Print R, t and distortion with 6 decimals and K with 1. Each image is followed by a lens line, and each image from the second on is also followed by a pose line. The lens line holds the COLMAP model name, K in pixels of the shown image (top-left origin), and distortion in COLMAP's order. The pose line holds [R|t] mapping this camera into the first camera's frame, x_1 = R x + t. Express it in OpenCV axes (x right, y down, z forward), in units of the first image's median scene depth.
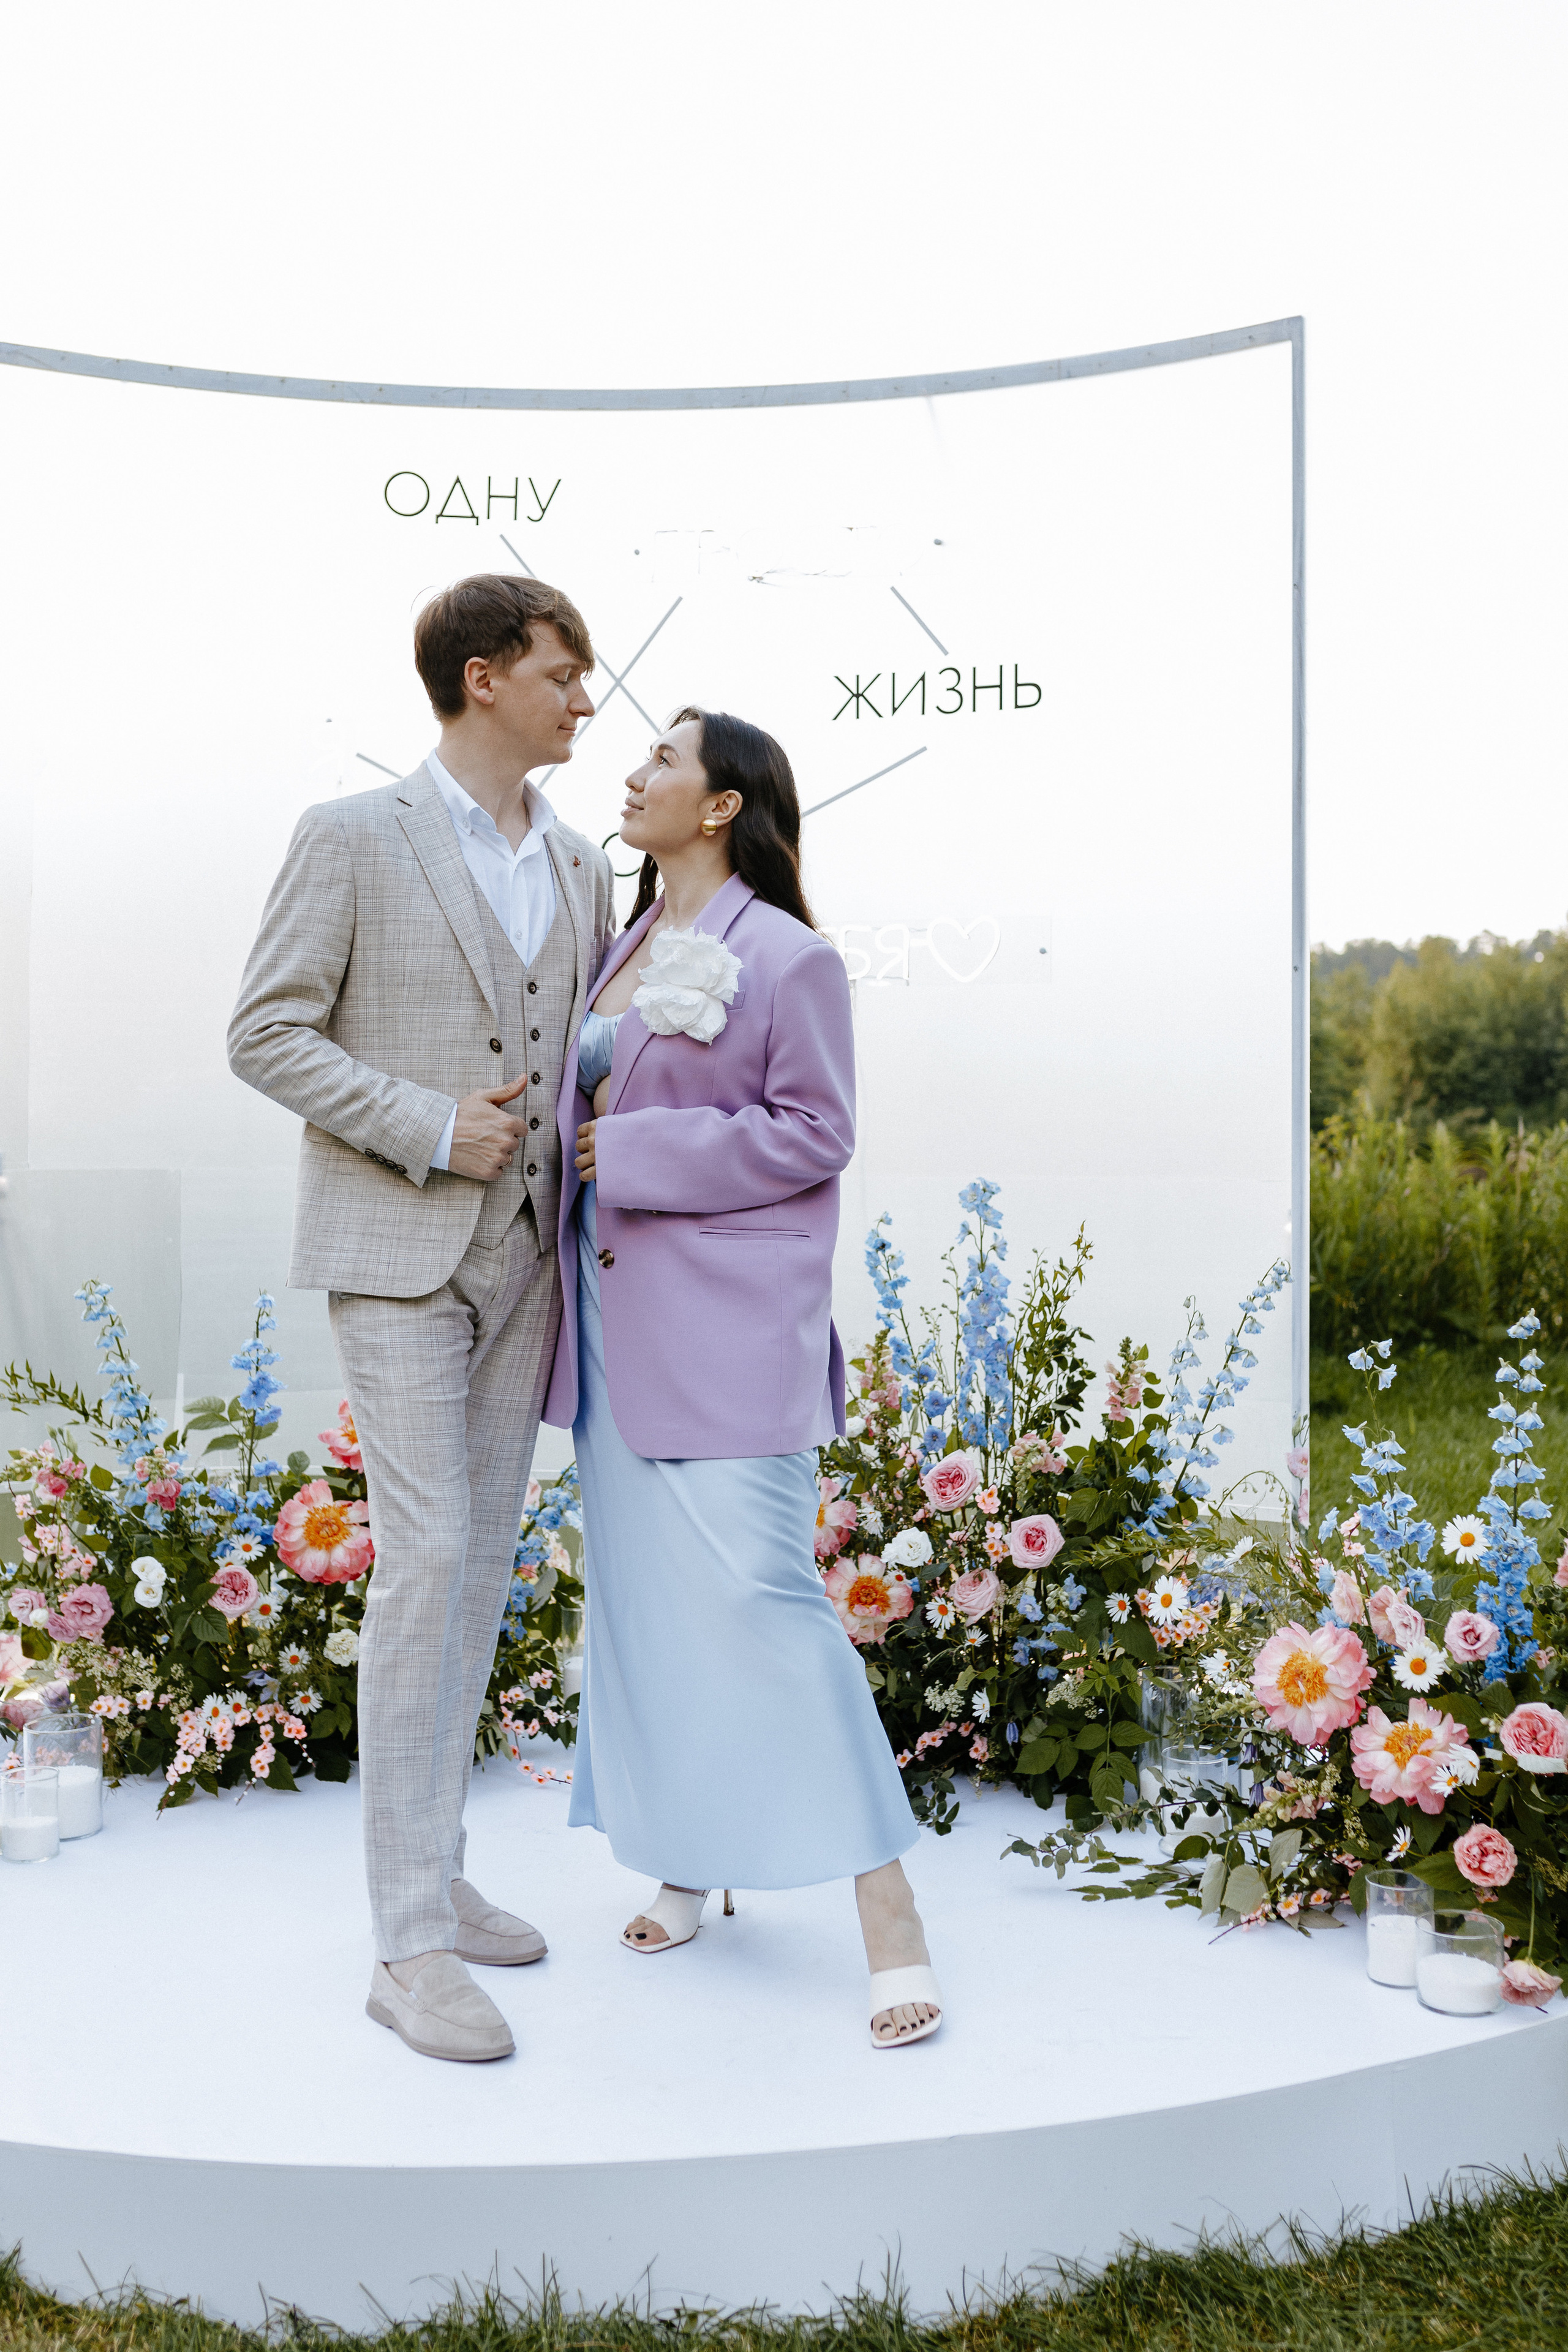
lens RADIAL K [[2197.0, 0, 876.5], [0, 2197.0, 1113.7], [0, 0, 1]] dist [-0.002569, 0.007833]
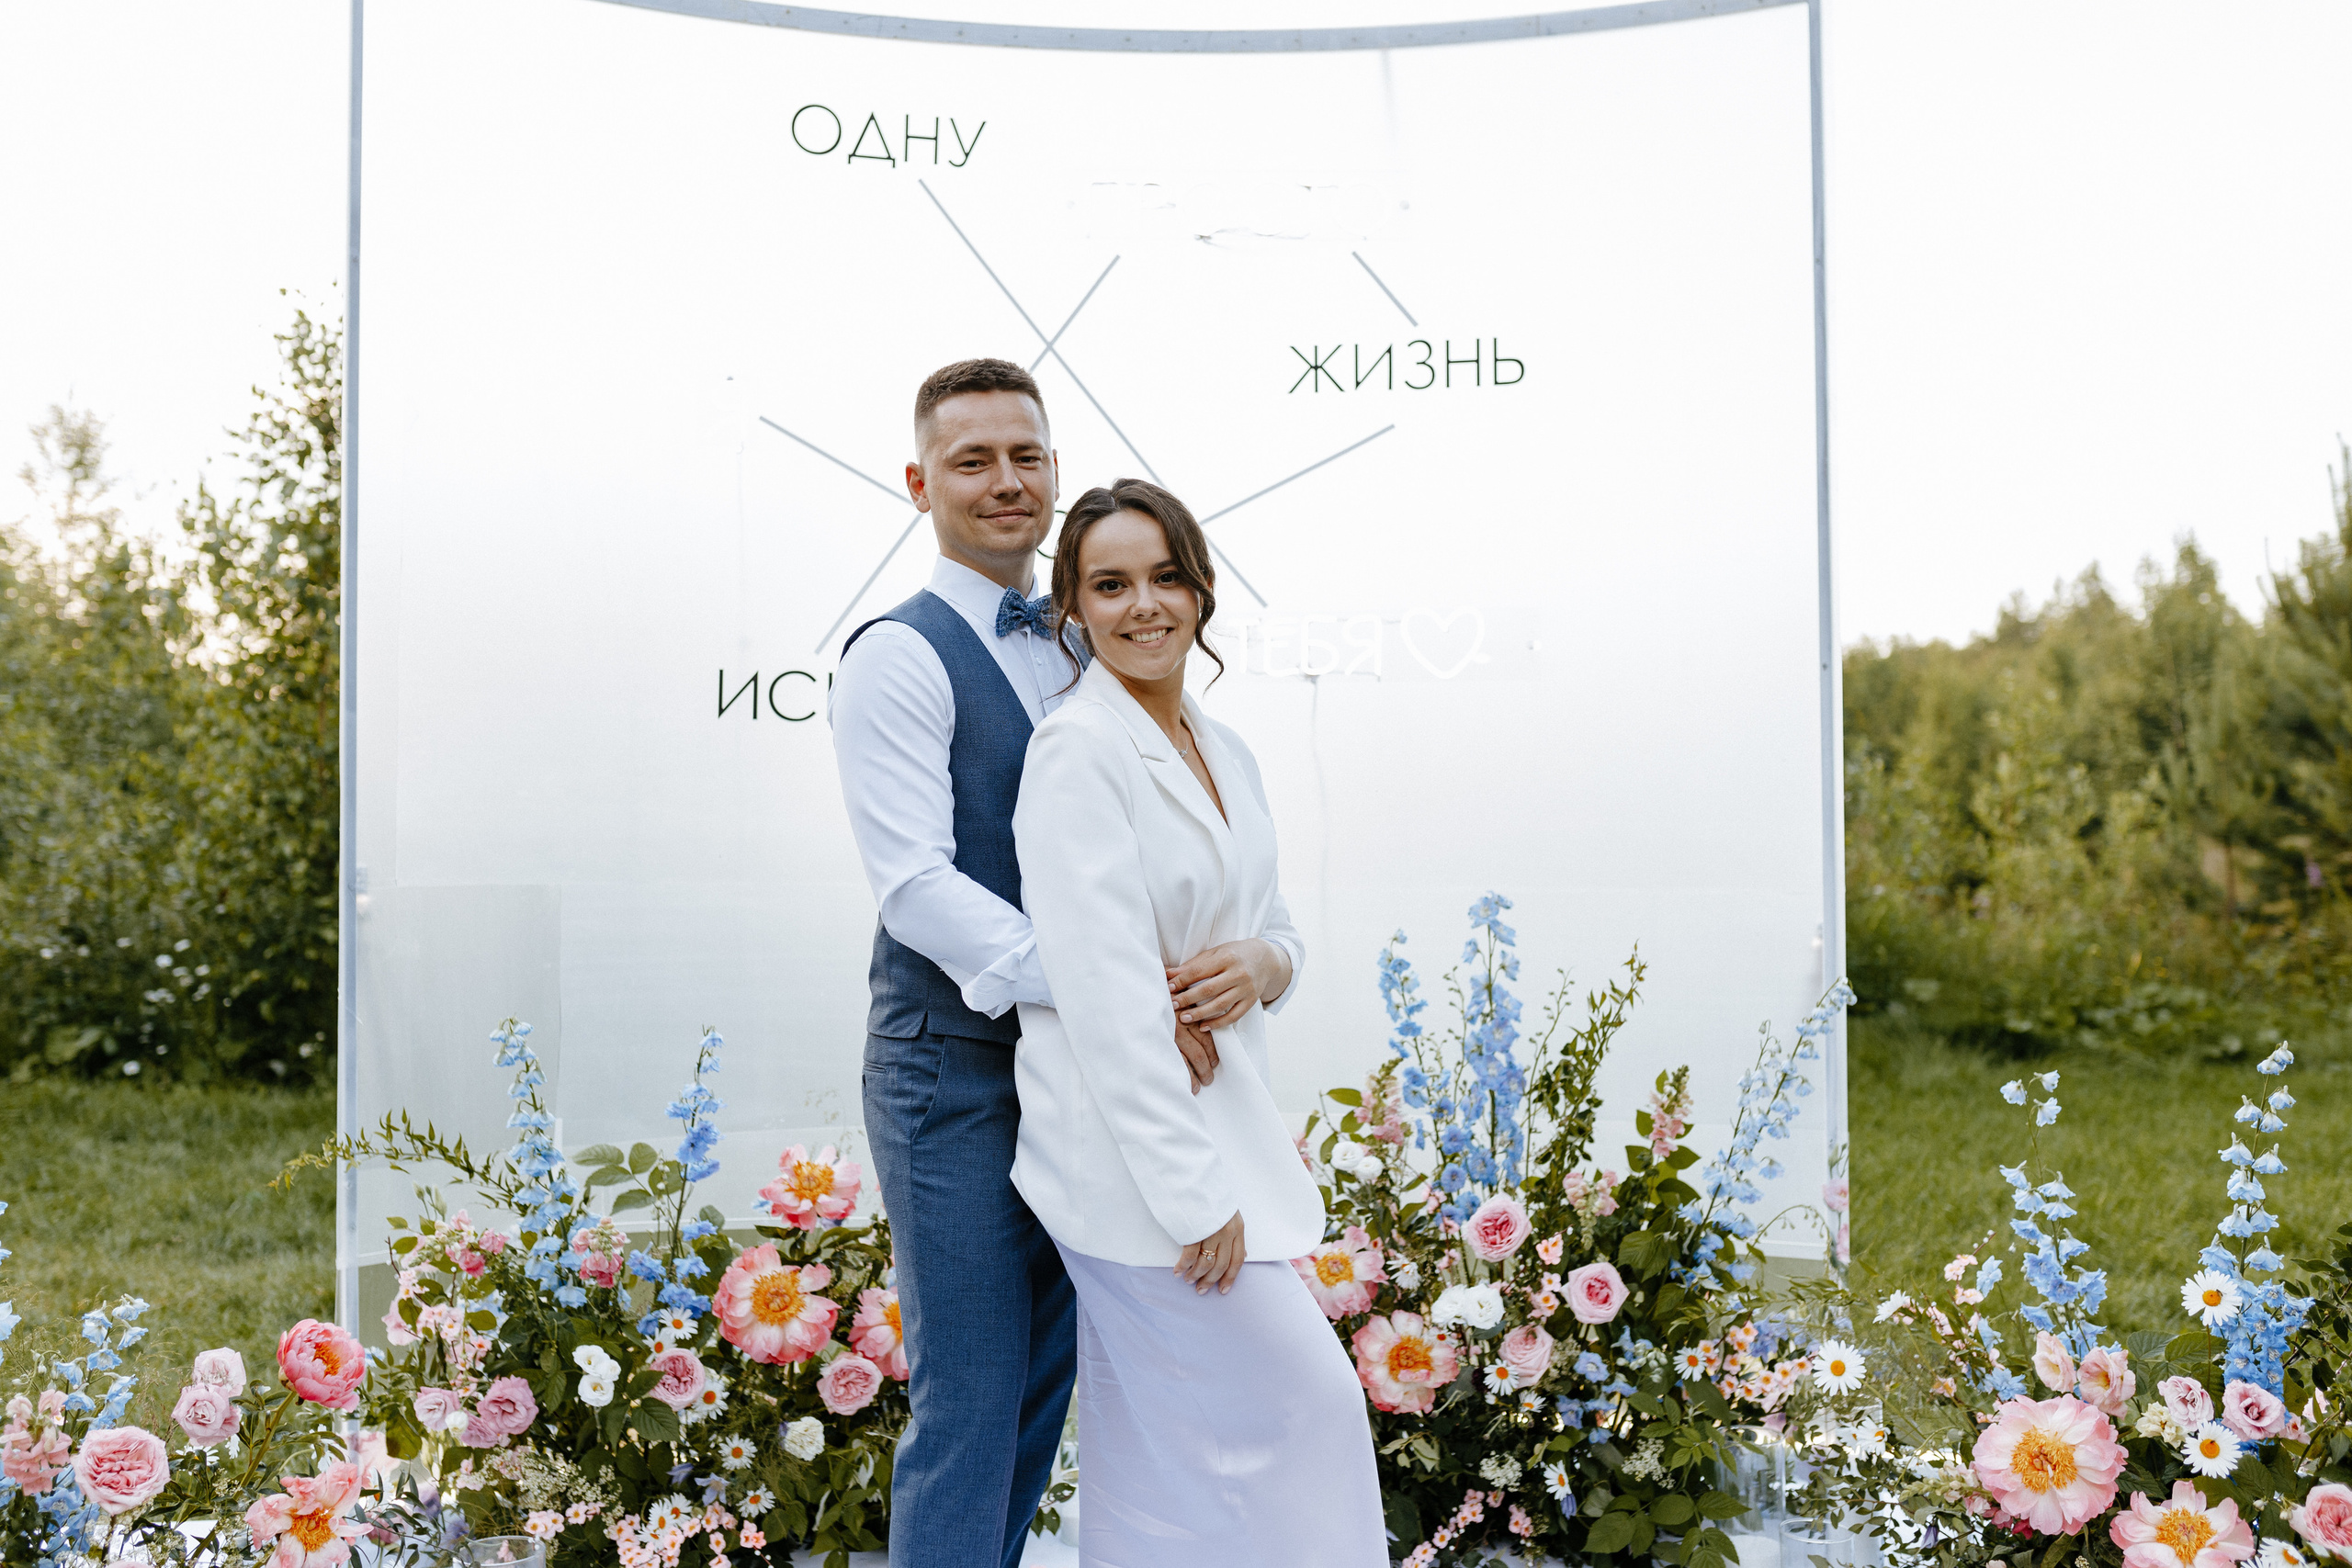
lens RADIAL K [[2075.1, 0, 1173.2], [0, 2075.1, 775.7], [0, 0, 1]] dist [-0.001256, -0.001009]
pose [[0.990350, 0.002000, 0.138571, -0.211237], [0.000089, 0.999886, -0.015068, -0.006178], [-0.138586, 0.014935, 0.990238, 0.163884]]
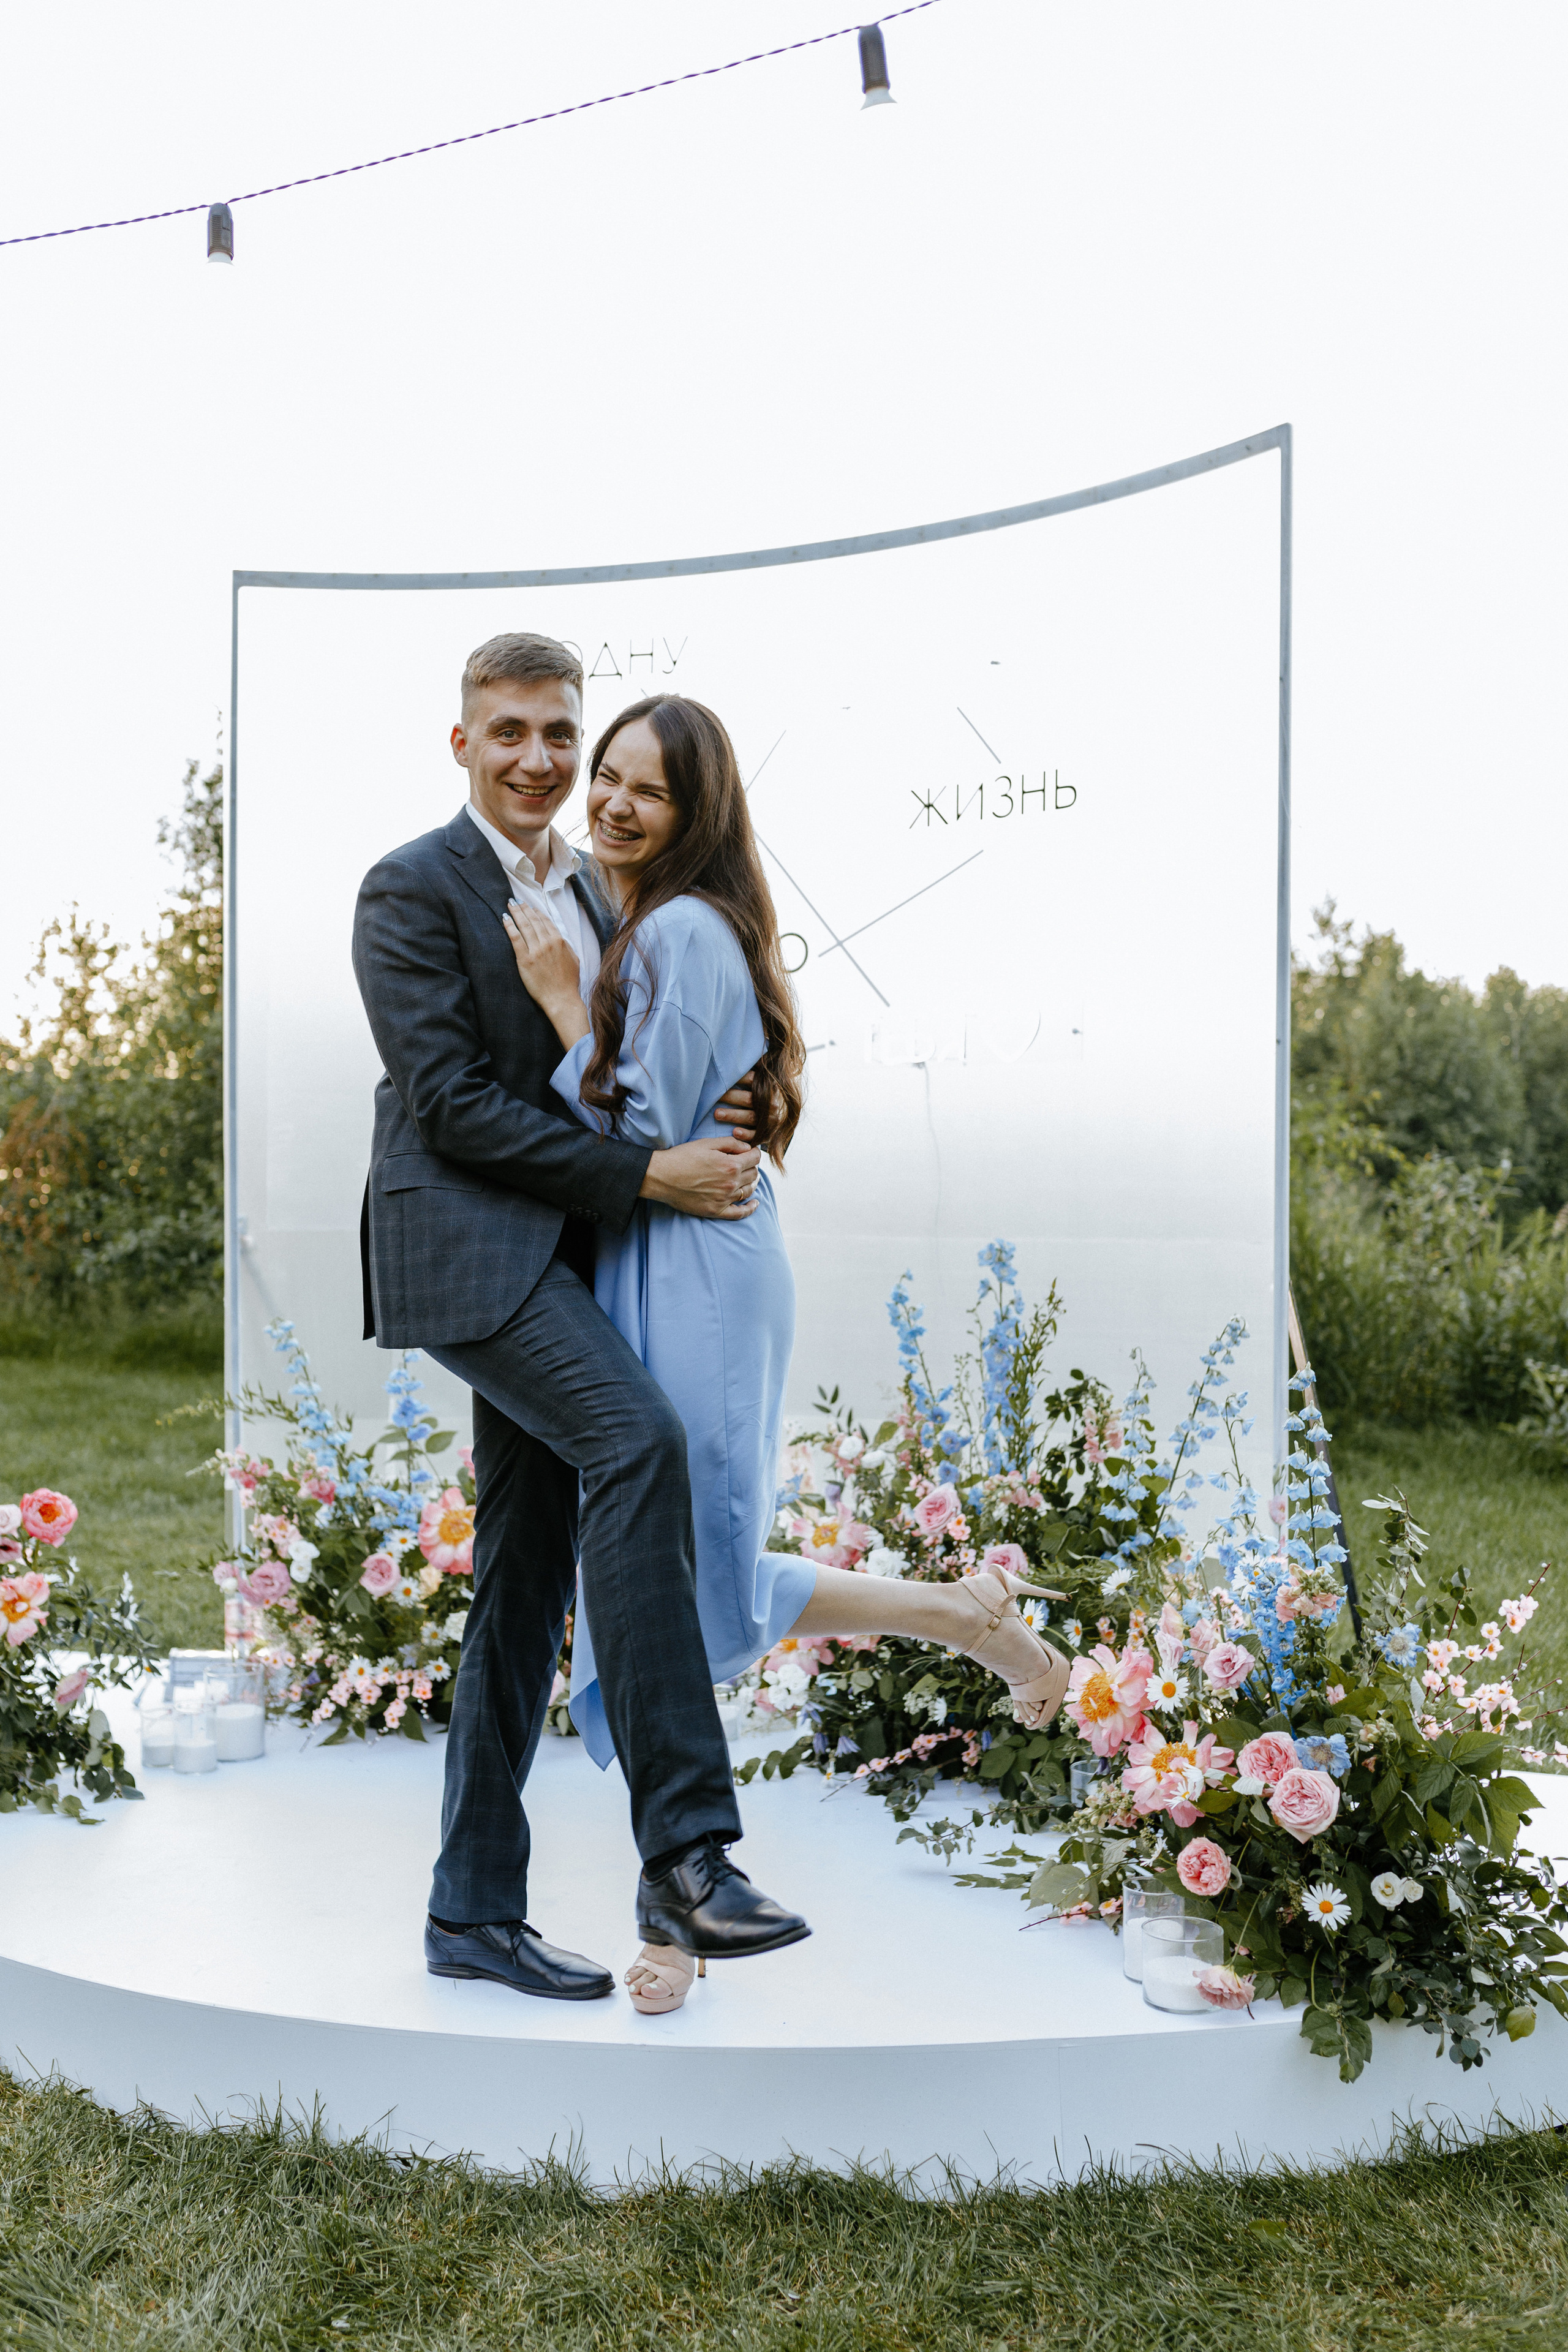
lens RADIAL K [[2075.3, 0, 783.4], [0, 2075.3, 1180.2], [0, 0, 1]] dist [-0.001256, -0.001009]
pose [[0.945382, -0.005729, -0.325914, 0.294820], [0.004747, 0.999981, -0.003808, 0.003235], [0.325930, 0.002053, 0.945392, -0.020124]]
